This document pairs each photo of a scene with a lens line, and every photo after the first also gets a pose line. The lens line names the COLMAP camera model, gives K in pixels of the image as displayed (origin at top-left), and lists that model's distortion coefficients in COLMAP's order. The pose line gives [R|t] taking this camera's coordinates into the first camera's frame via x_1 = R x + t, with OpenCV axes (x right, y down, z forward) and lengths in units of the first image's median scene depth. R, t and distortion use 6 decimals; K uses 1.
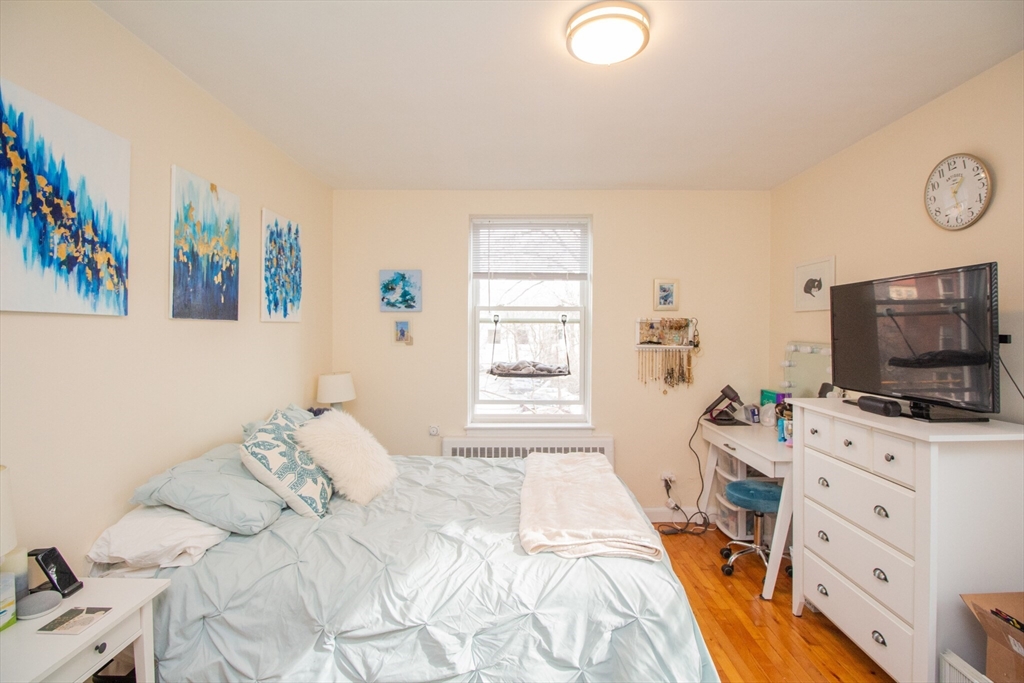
lens RADIAL K [[481.6, 0, 513.2], [0, 481.6, 332.1], [0, 0, 1]] dist [-0.012573, -0.000219]
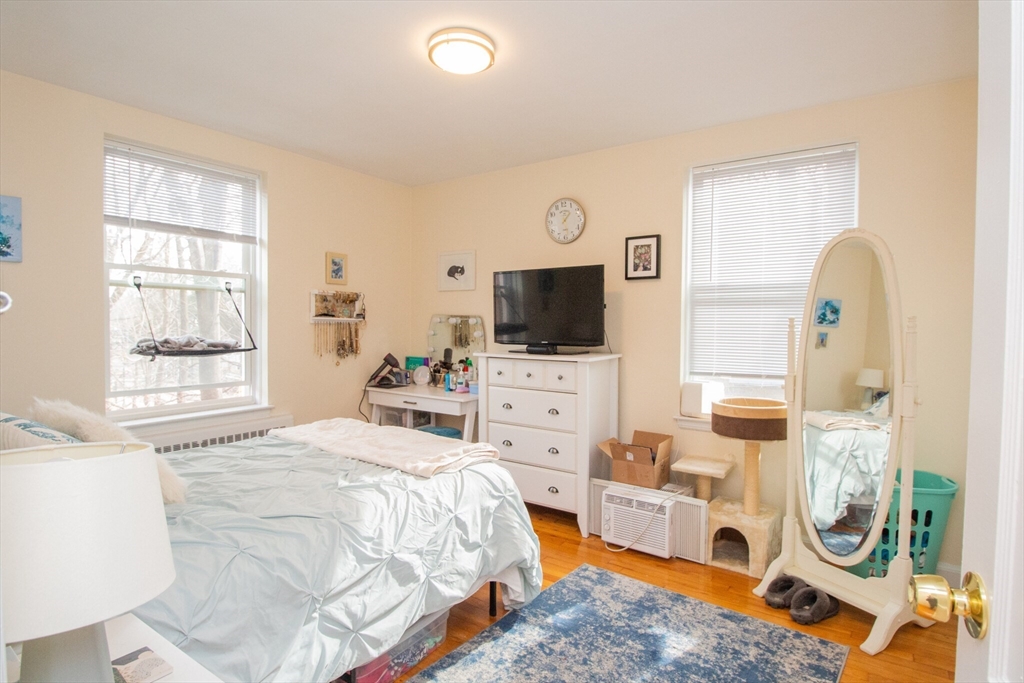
lens RADIAL K [[536.7, 0, 512.0], [0, 536.7, 341.5], [0, 0, 1]] dist [-0.002569, -0.001264]
pose [[0.564351, -0.025286, 0.825148, -0.481263], [-0.003123, 0.999458, 0.032763, 0.044523], [-0.825529, -0.021067, 0.563966, 0.052189]]
